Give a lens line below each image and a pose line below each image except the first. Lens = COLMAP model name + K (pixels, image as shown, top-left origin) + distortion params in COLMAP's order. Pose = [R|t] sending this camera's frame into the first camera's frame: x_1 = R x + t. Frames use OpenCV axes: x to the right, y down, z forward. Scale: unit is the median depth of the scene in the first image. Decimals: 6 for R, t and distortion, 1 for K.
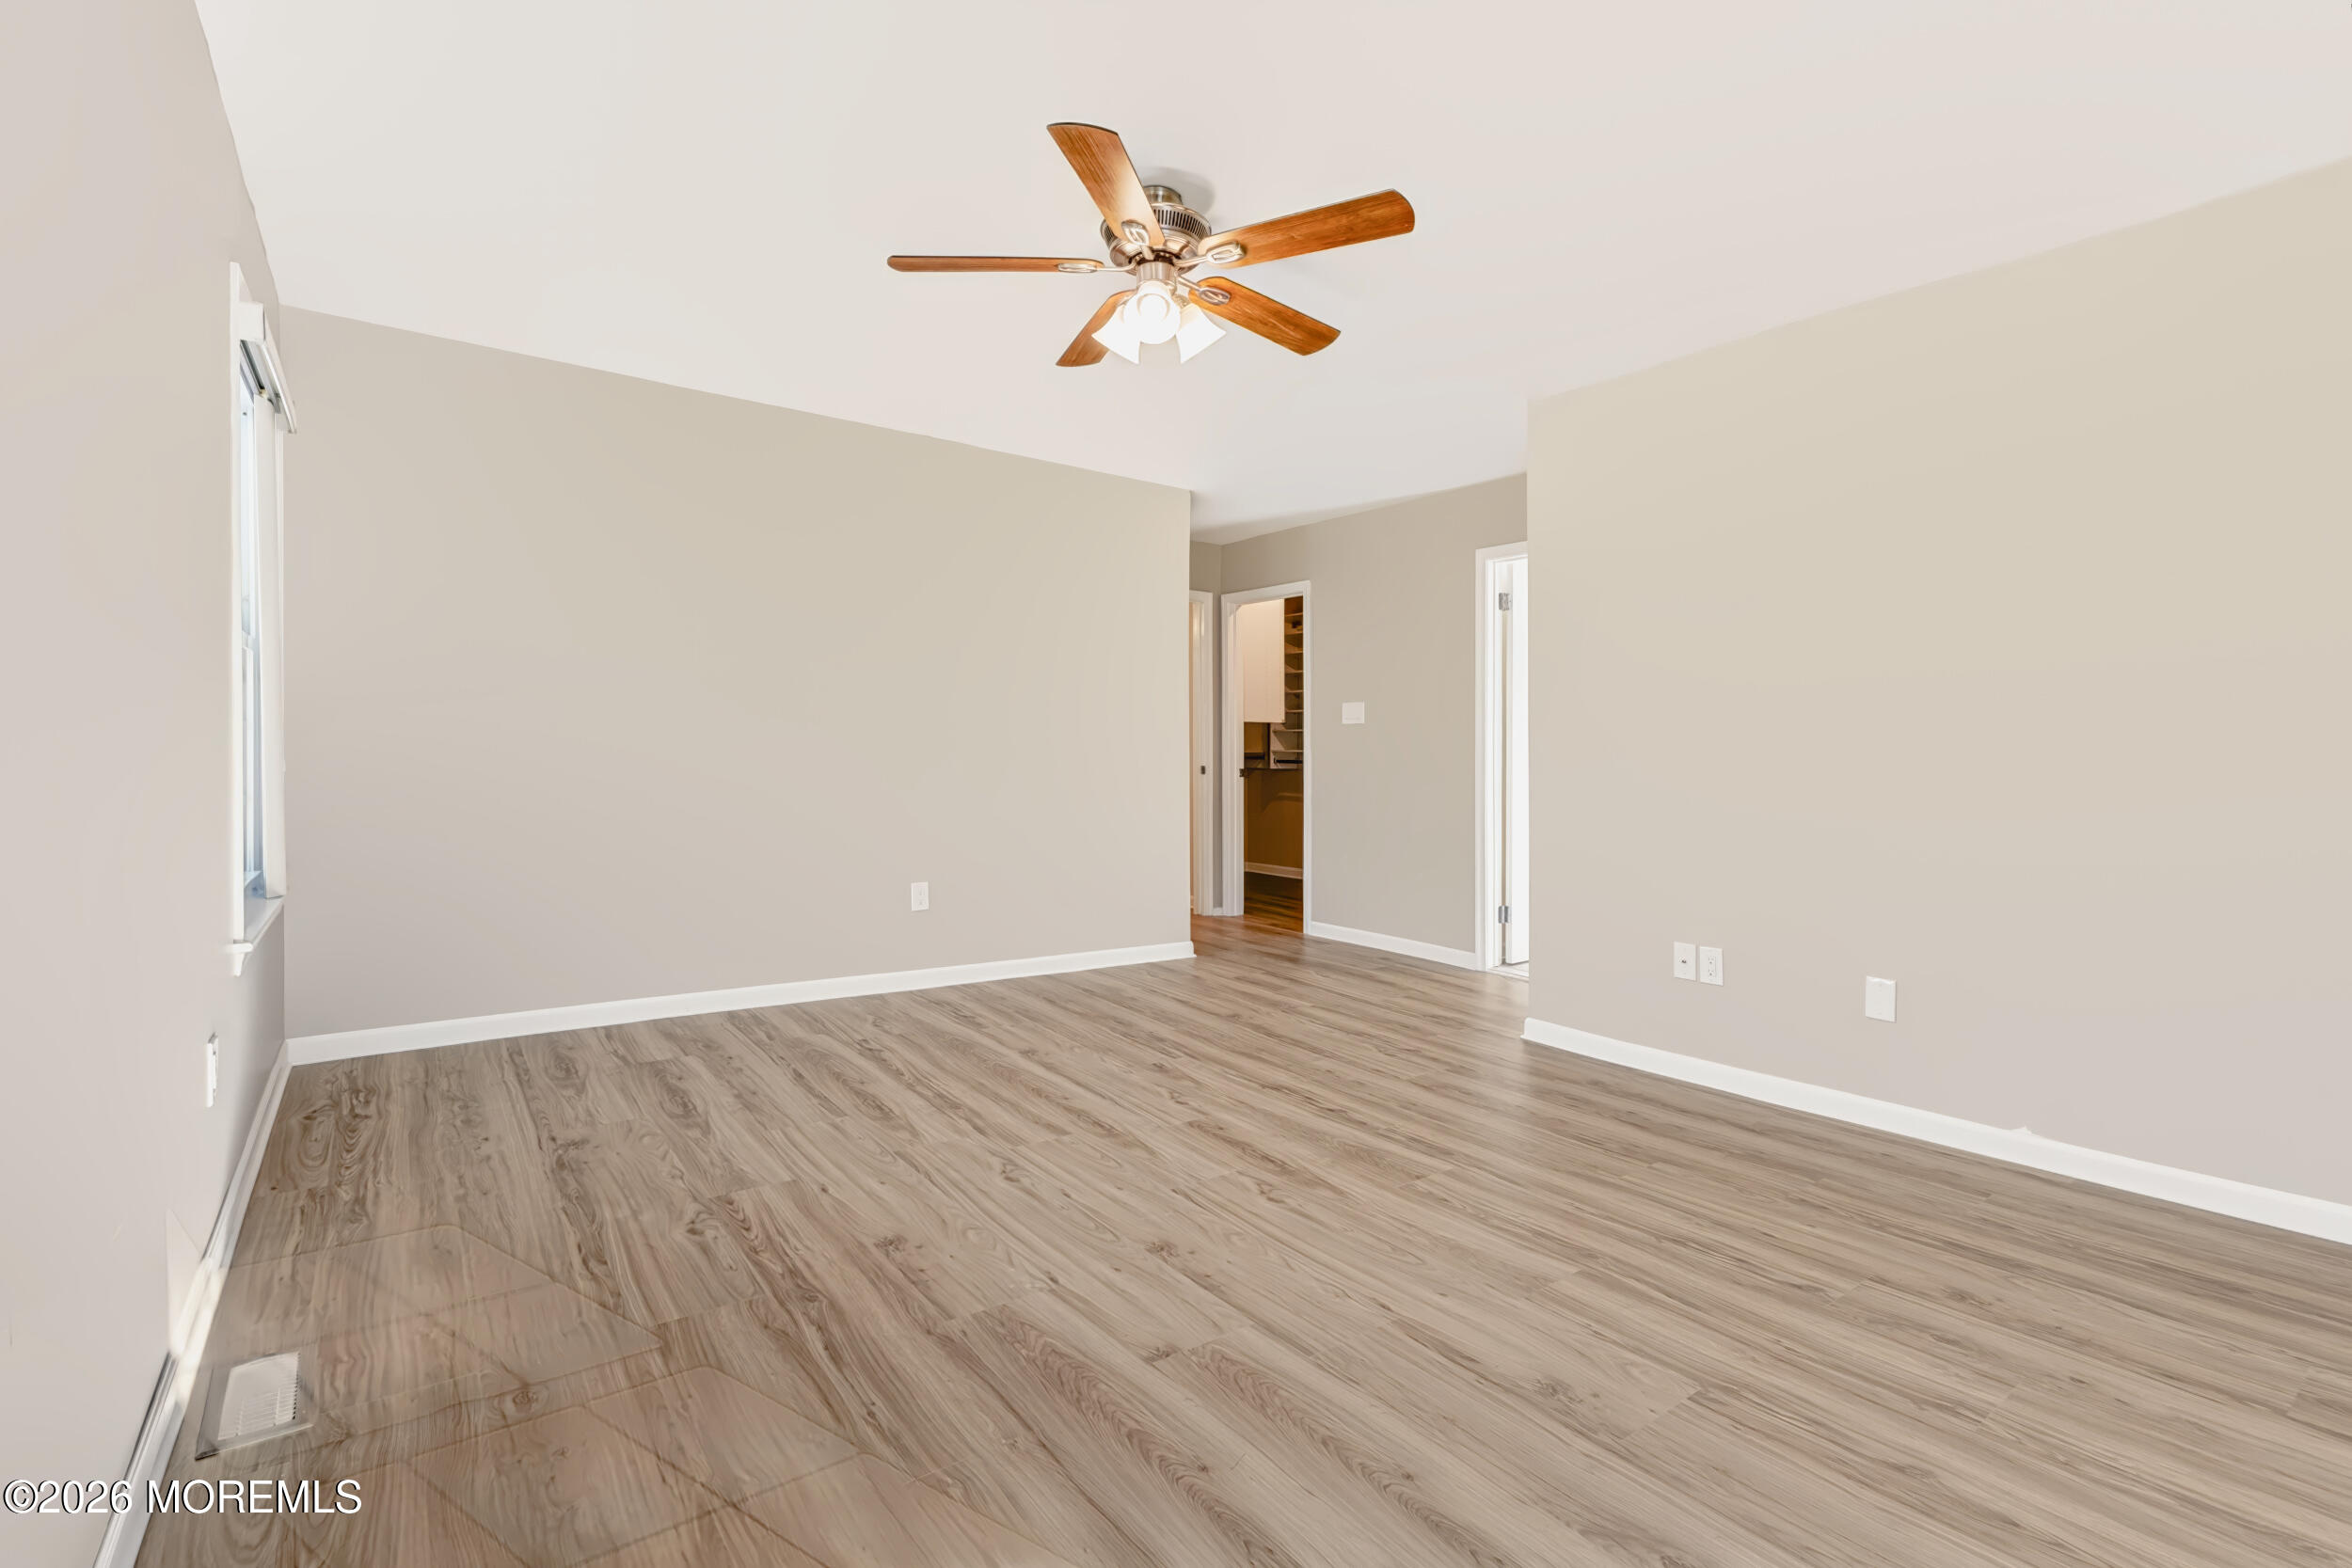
lens RADIAL K [[1069.9, 0, 1180.6], [0, 1069.9, 748.7], [0, 0, 1]] dist [0.002798, 0.000354]
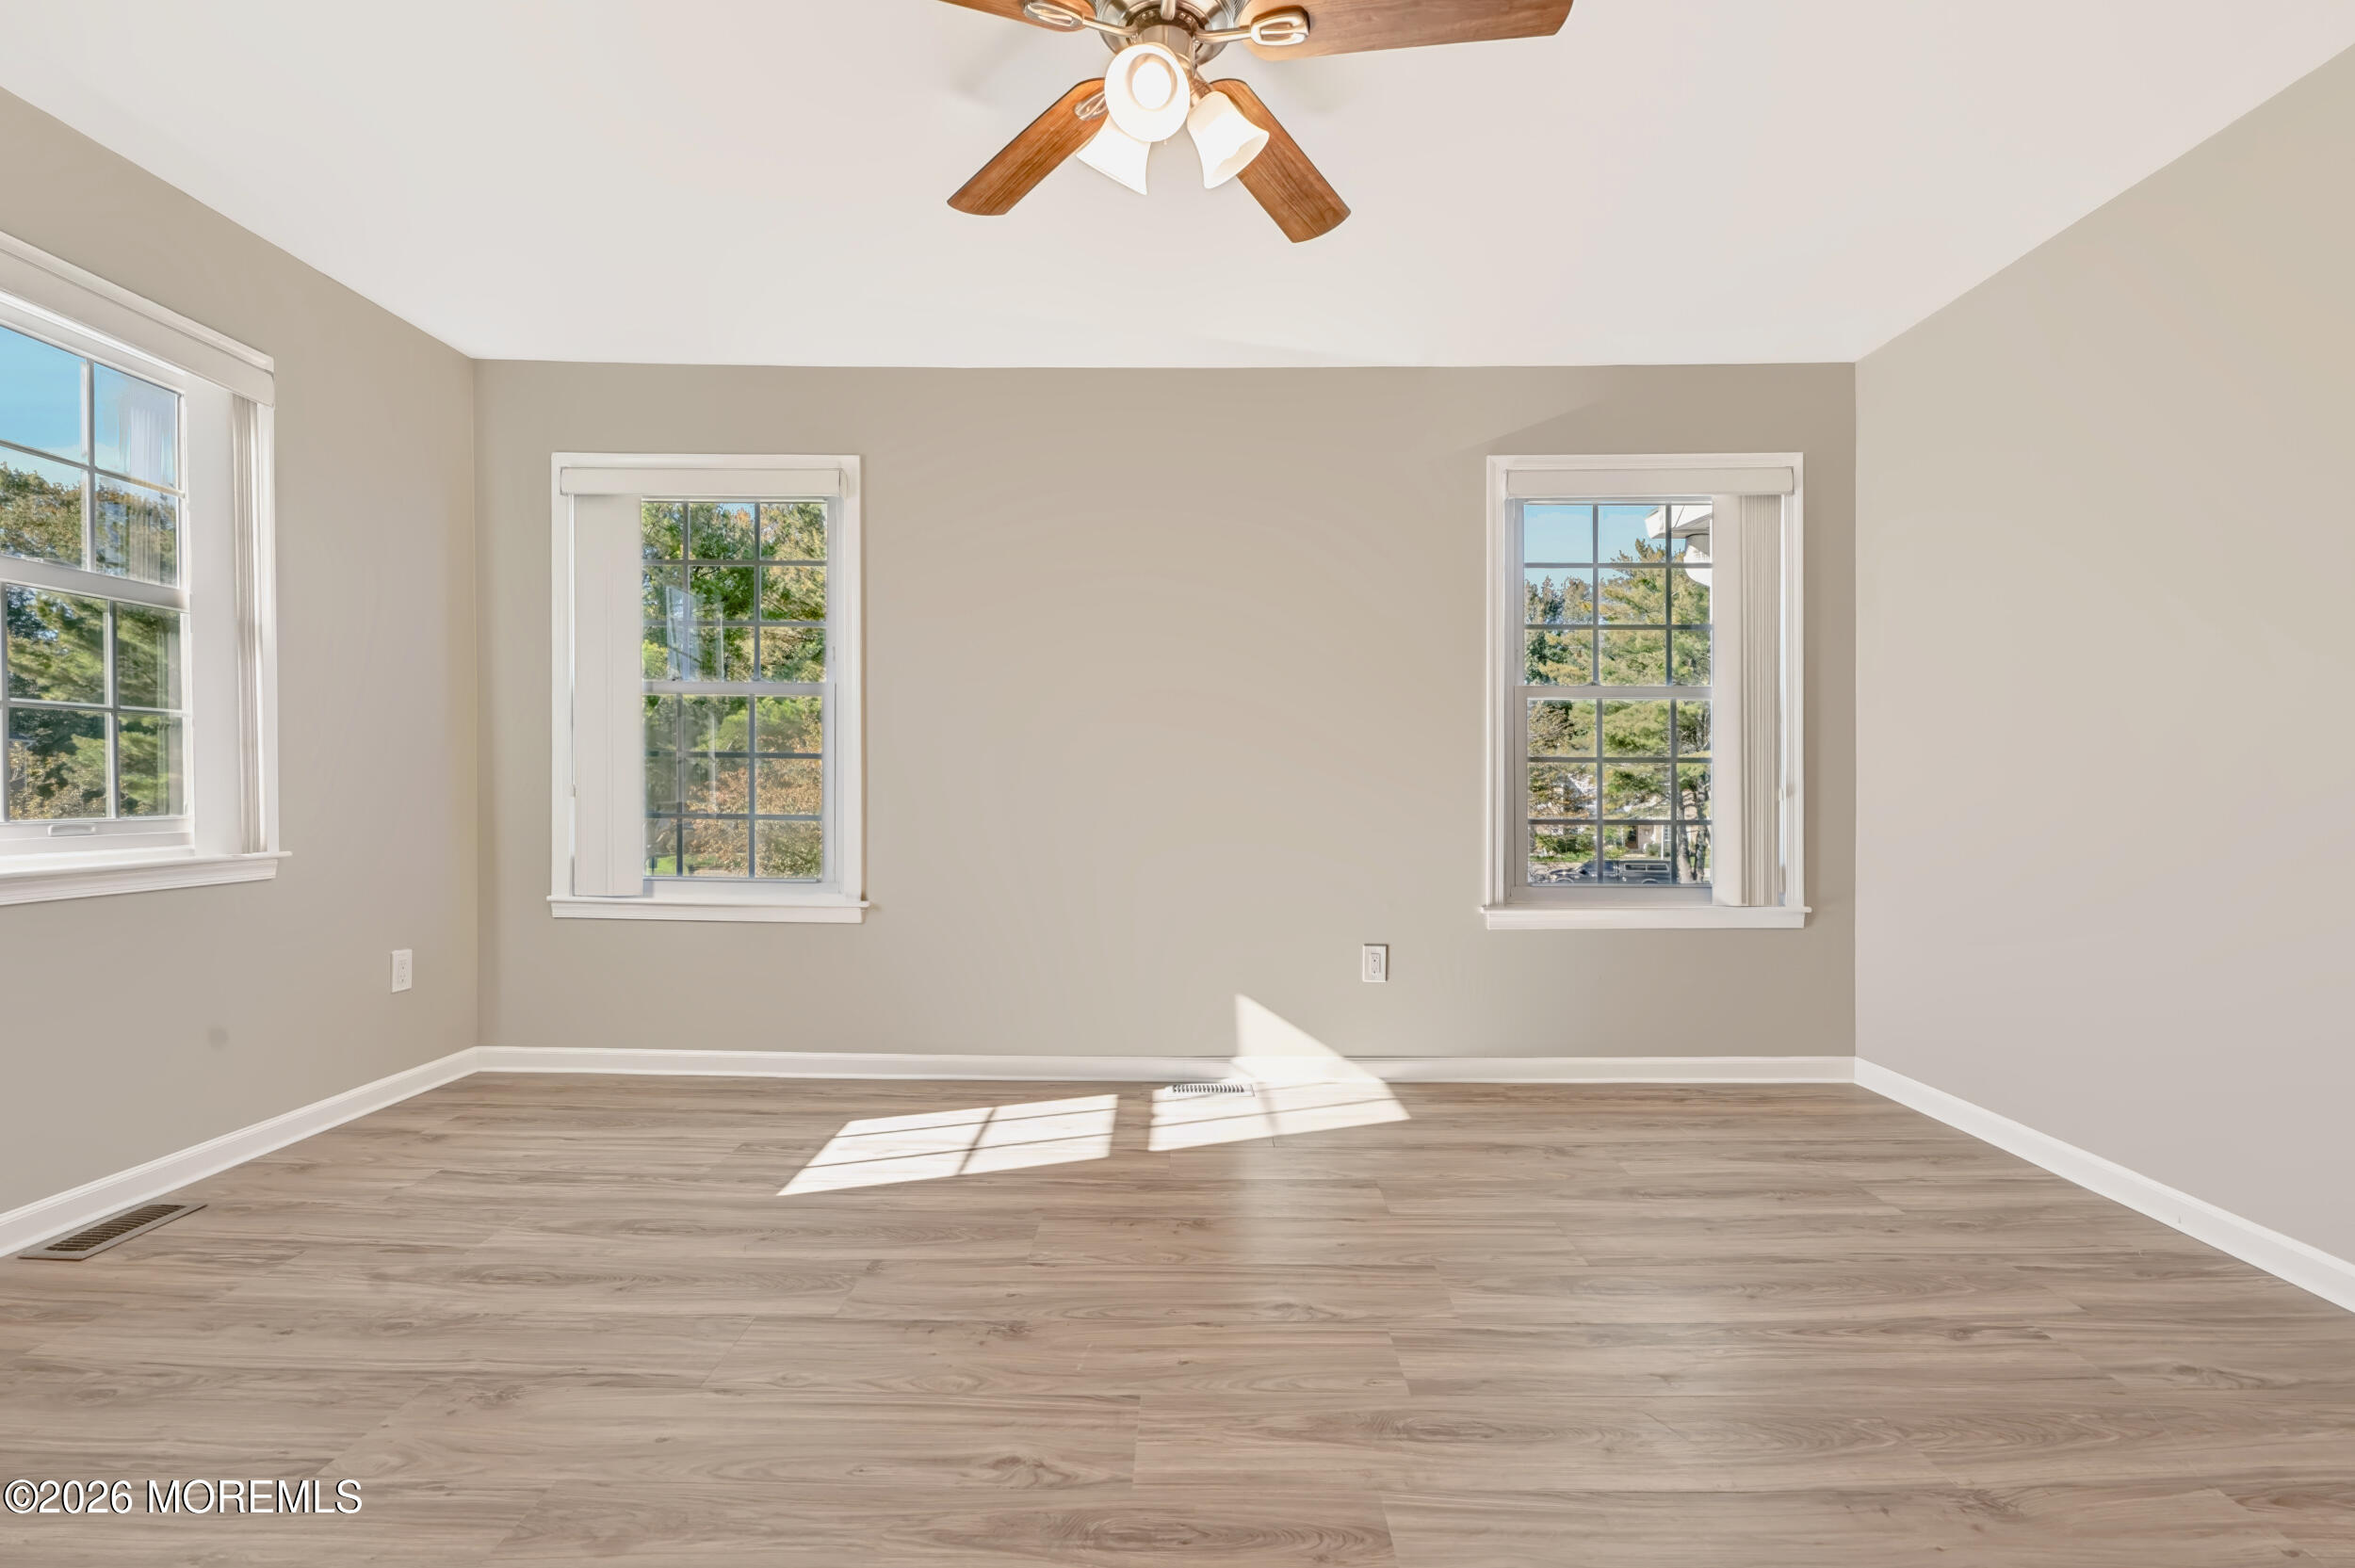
lens RADIAL K [[1056.3, 0, 1187.4], [0, 1056.3, 794.0], [0, 0, 1]] dist [0.003731, -0.000037]
pose [[-0.606482, -0.012084, -0.795005, 0.487980], [-0.008526, 0.999926, -0.008695, 0.033630], [0.795051, 0.001505, -0.606540, 1.367766]]
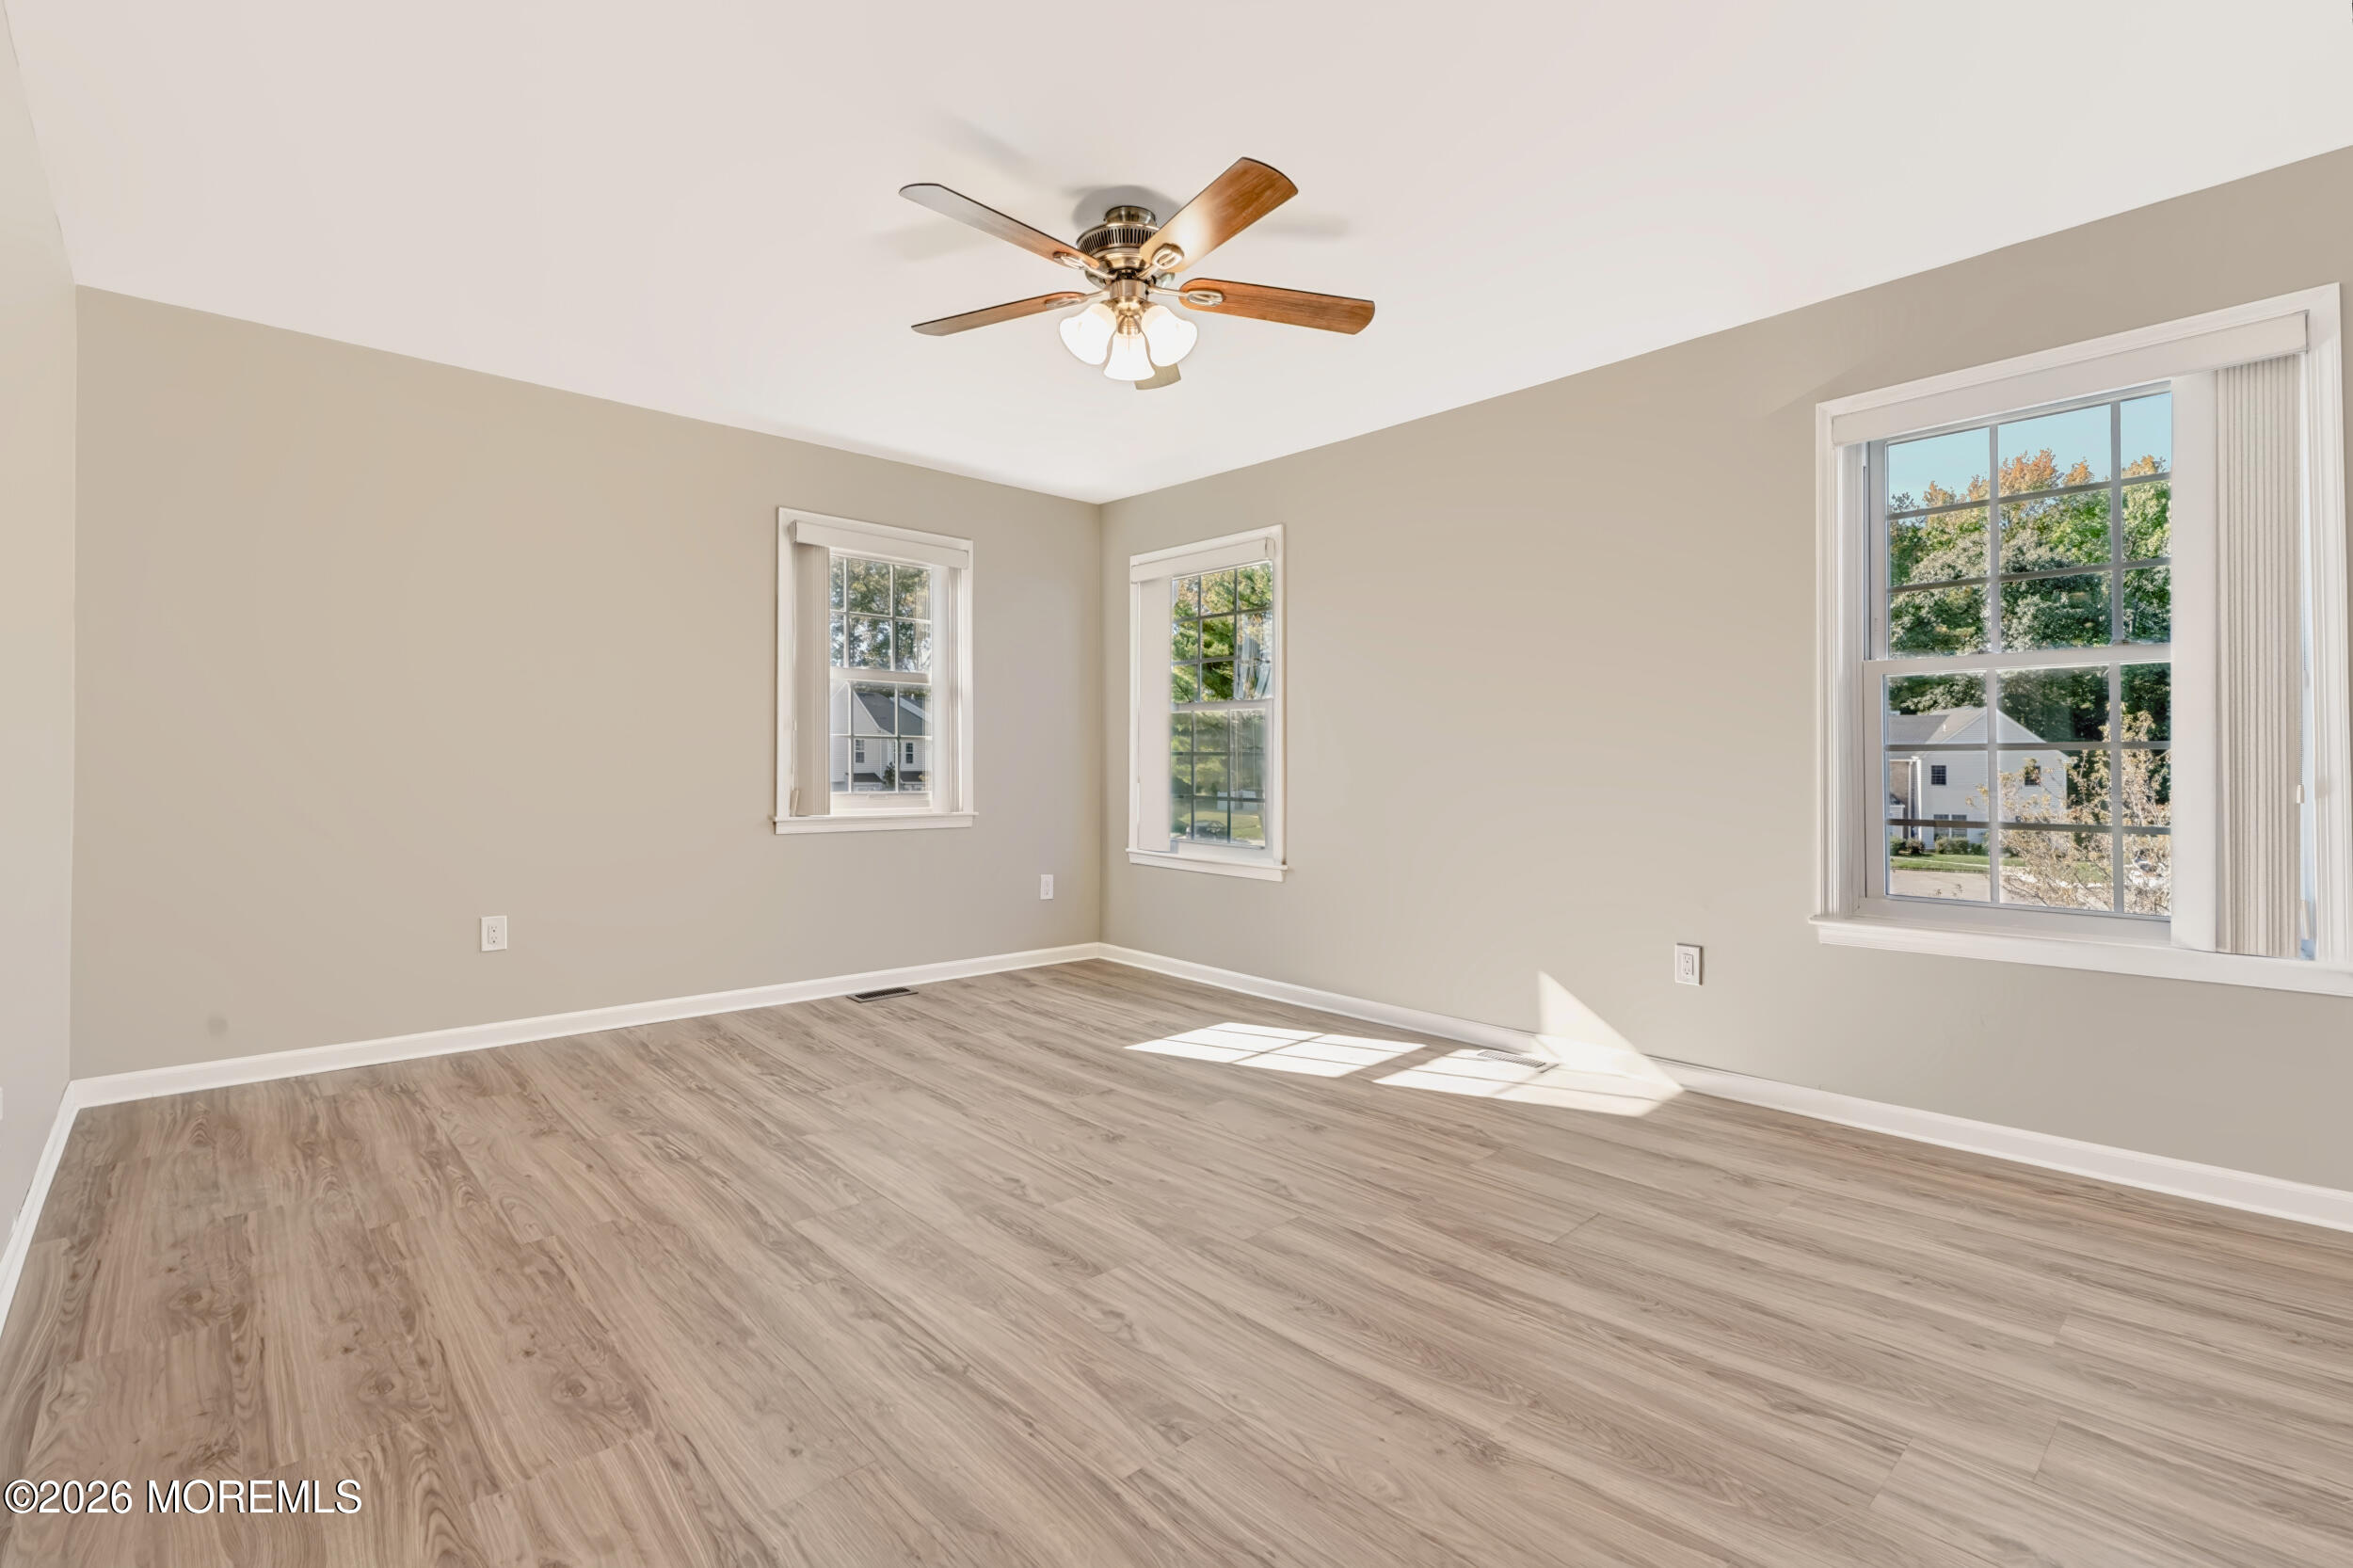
lens RADIAL K [[1051.8, 0, 1176.8], [0, 1051.8, 769.8], [0, 0, 1]] dist [0.004033, -0.001356]
pose [[-0.994198, -0.018987, -0.105881, 0.042583], [-0.018349, 0.999807, -0.006996, 0.020134], [0.105993, -0.005013, -0.994354, 1.924355]]
